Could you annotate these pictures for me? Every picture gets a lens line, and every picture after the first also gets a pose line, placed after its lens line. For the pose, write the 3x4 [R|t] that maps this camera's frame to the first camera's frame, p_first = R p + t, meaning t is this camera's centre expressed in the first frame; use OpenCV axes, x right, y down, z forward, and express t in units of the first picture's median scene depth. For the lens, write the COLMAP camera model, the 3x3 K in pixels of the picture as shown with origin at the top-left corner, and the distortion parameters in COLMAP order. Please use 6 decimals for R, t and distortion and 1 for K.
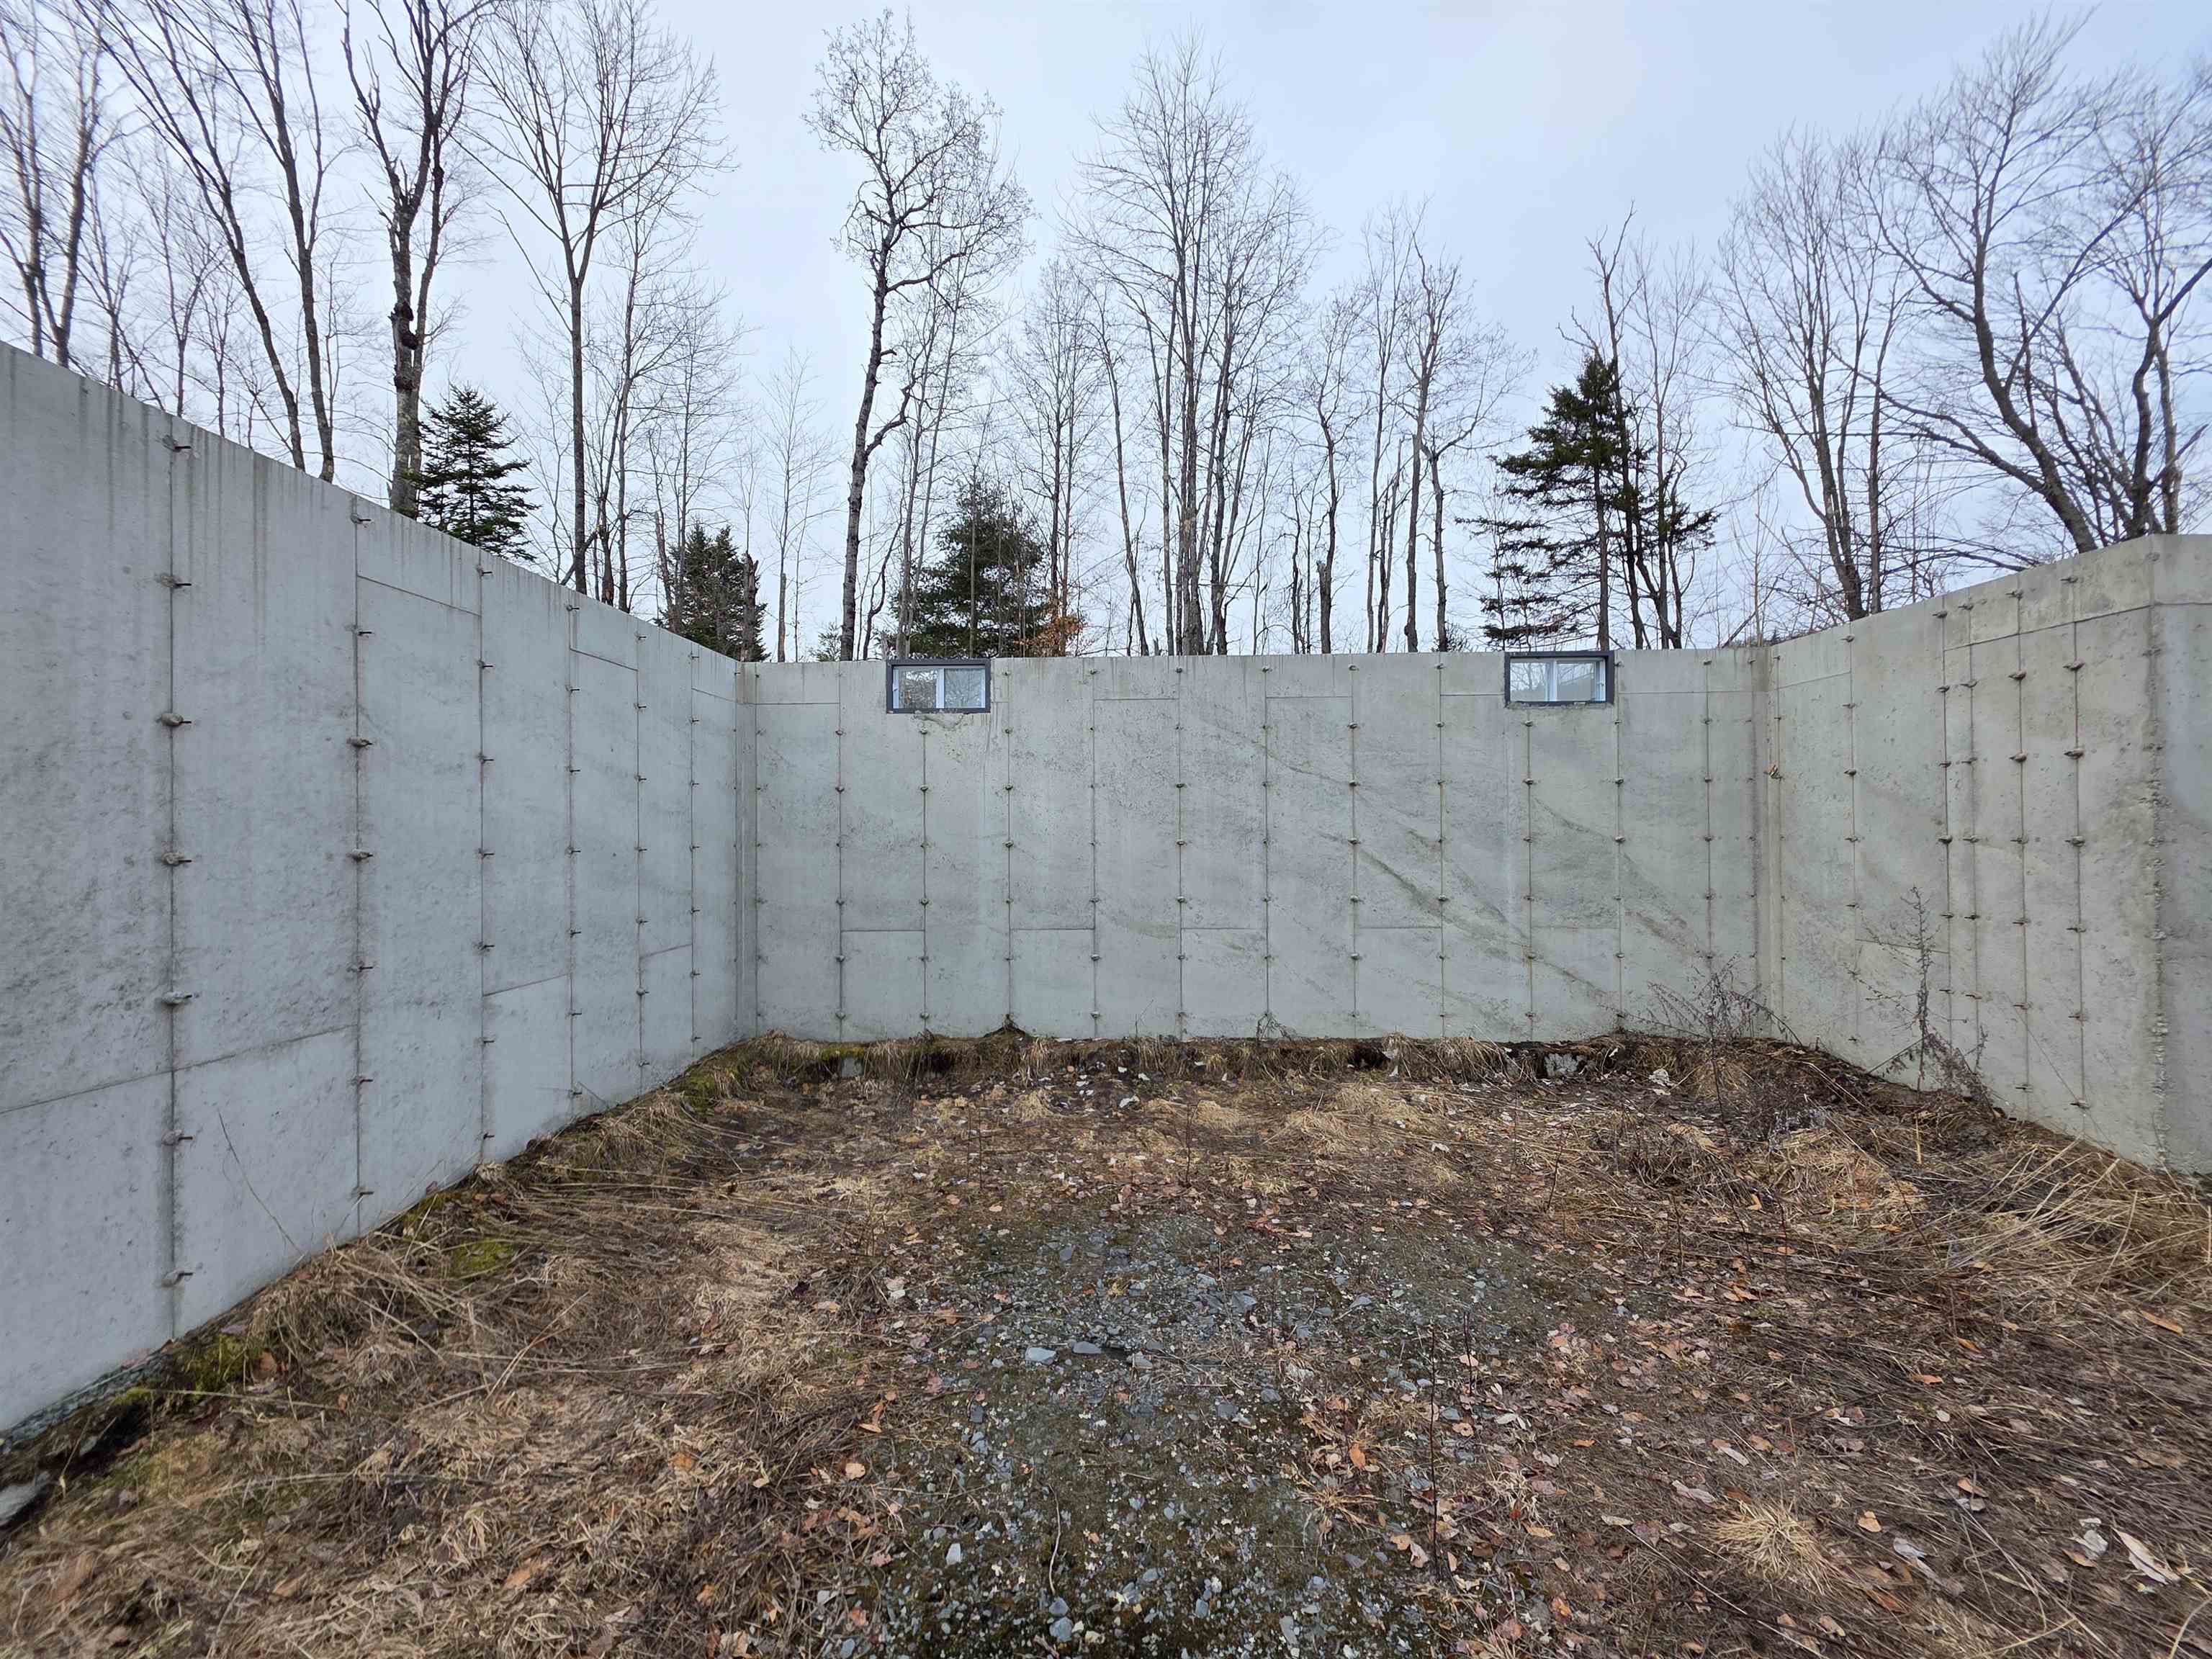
lens RADIAL K [[870.4, 0, 1112.6], [0, 870.4, 824.5], [0, 0, 1]] dist [0.001345, 0.000286]
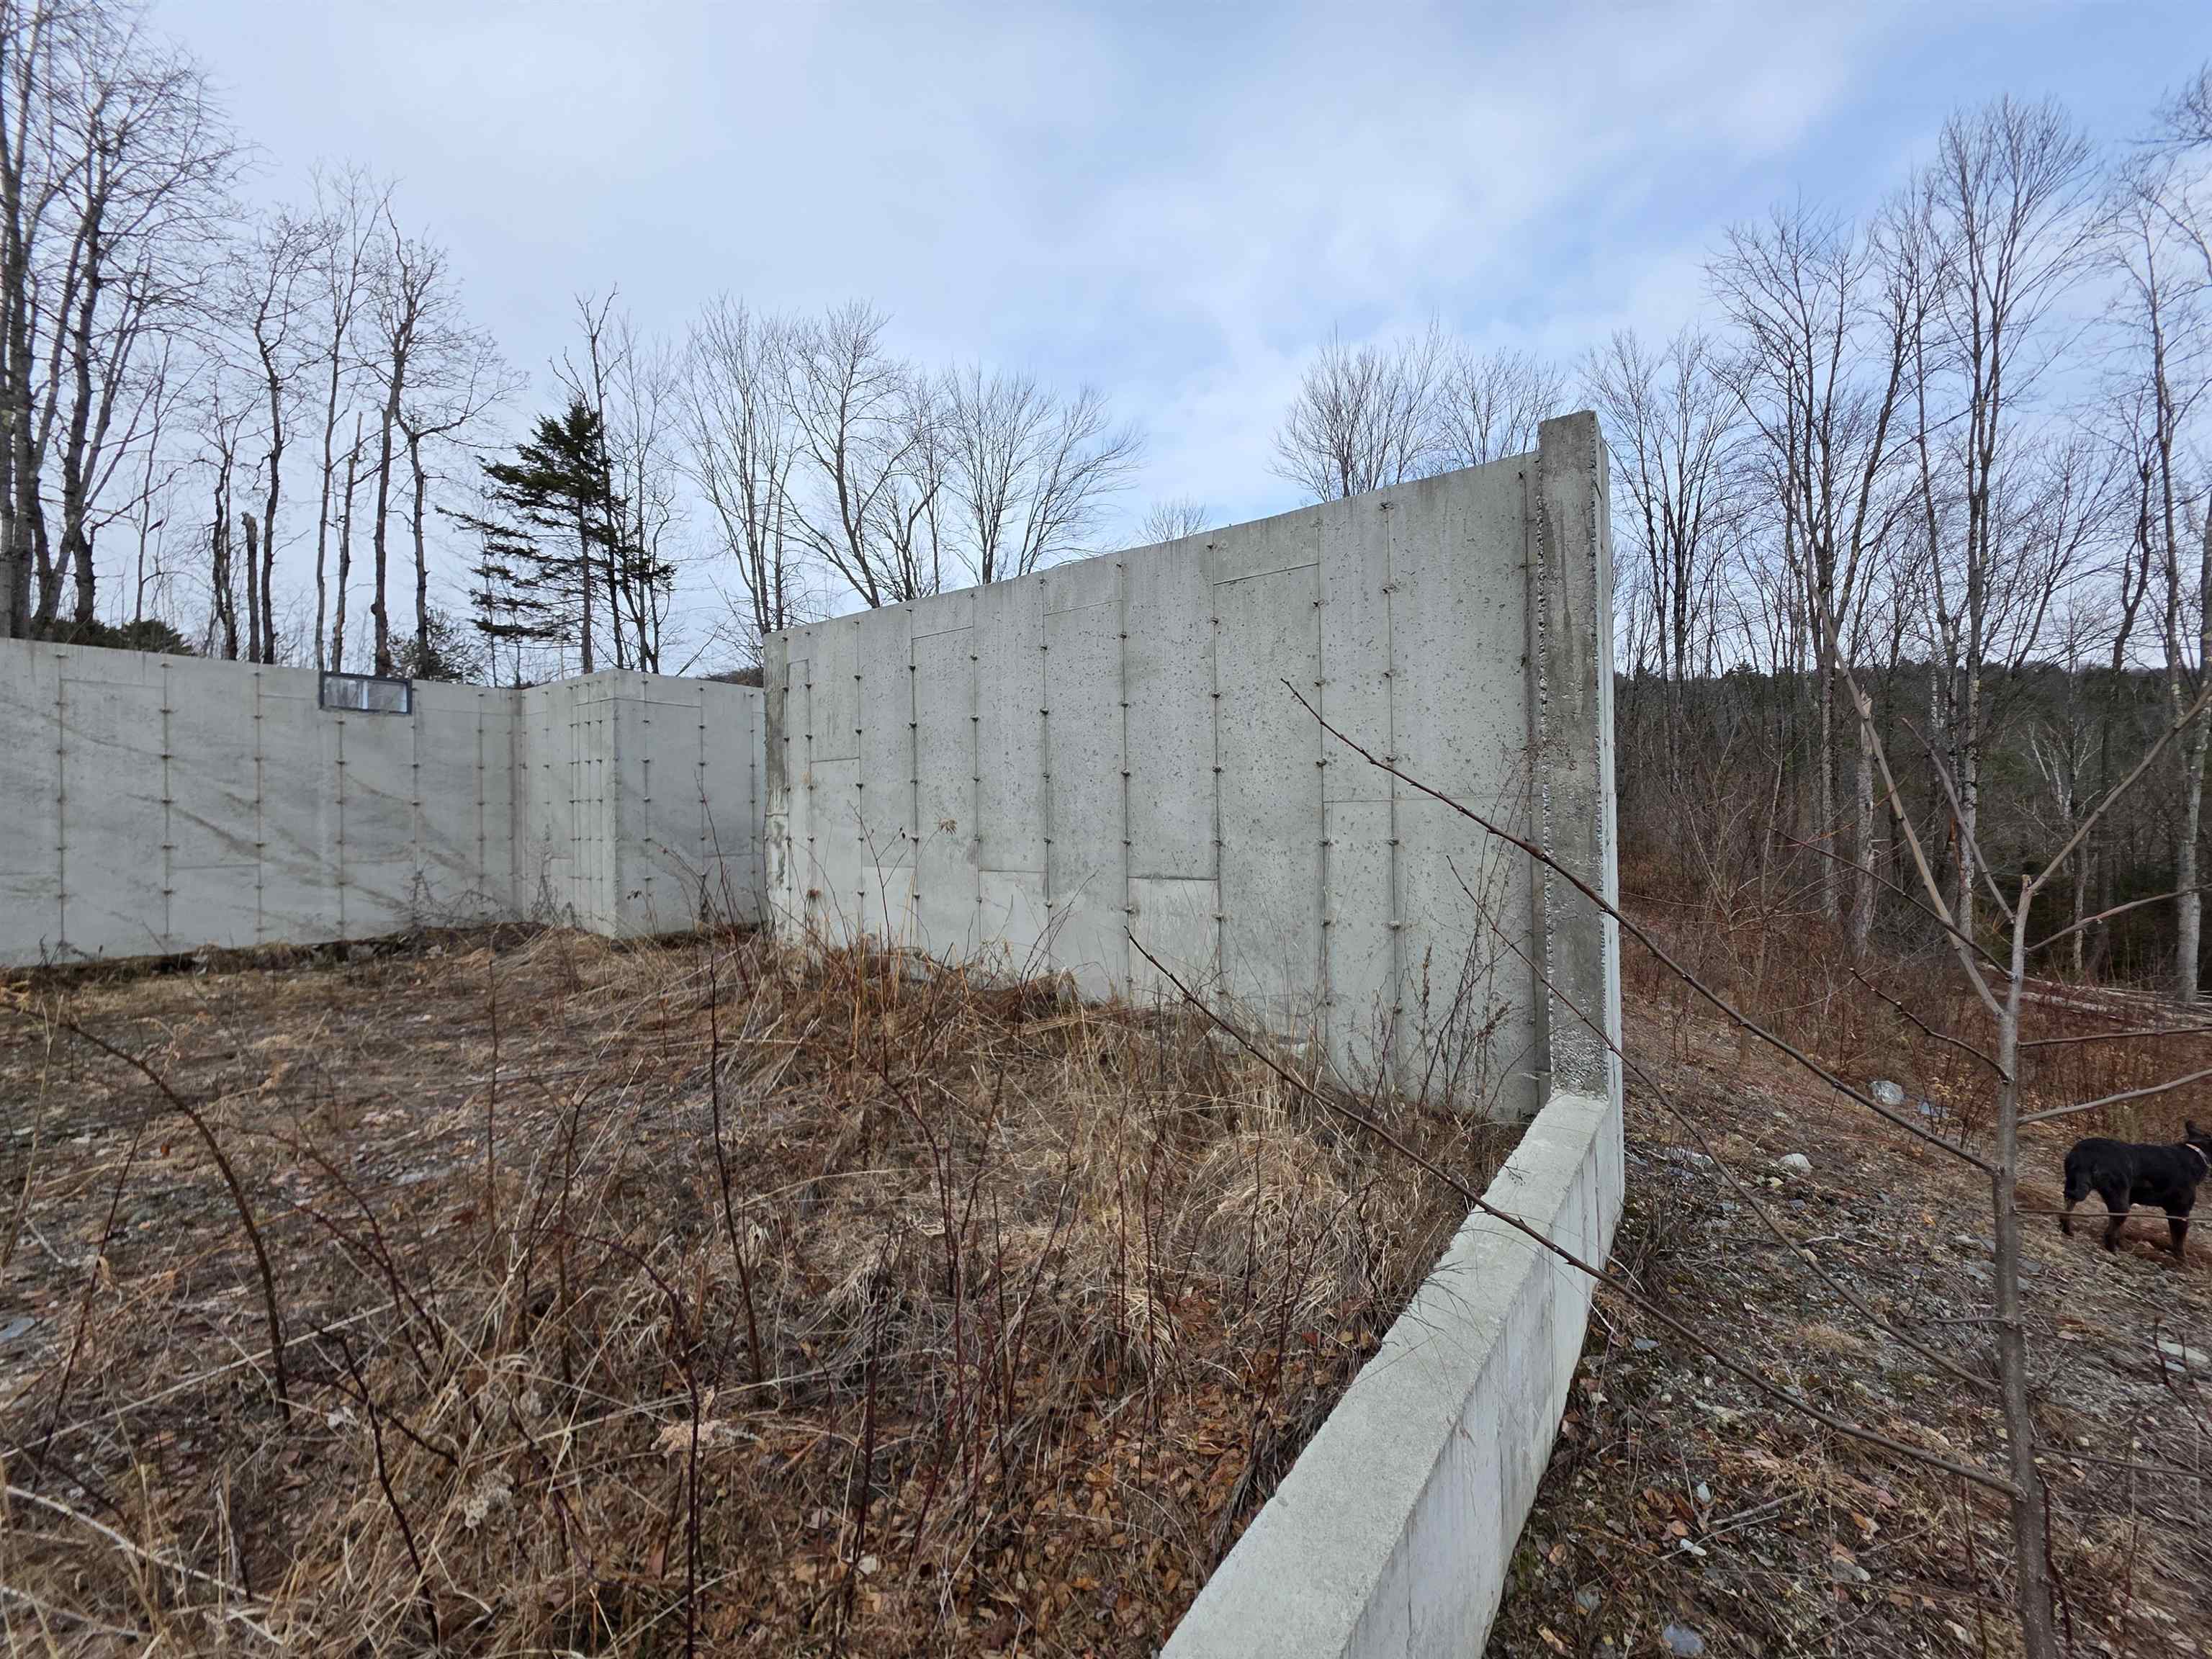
lens RADIAL K [[870.4, 0, 1098.8], [0, 870.4, 822.4], [0, 0, 1]] dist [0.001345, 0.000286]
pose [[0.569893, -0.000580, 0.821719, 0.001165], [-0.001351, 0.999998, 0.001643, 0.011279], [-0.821718, -0.002047, 0.569890, -0.208319]]
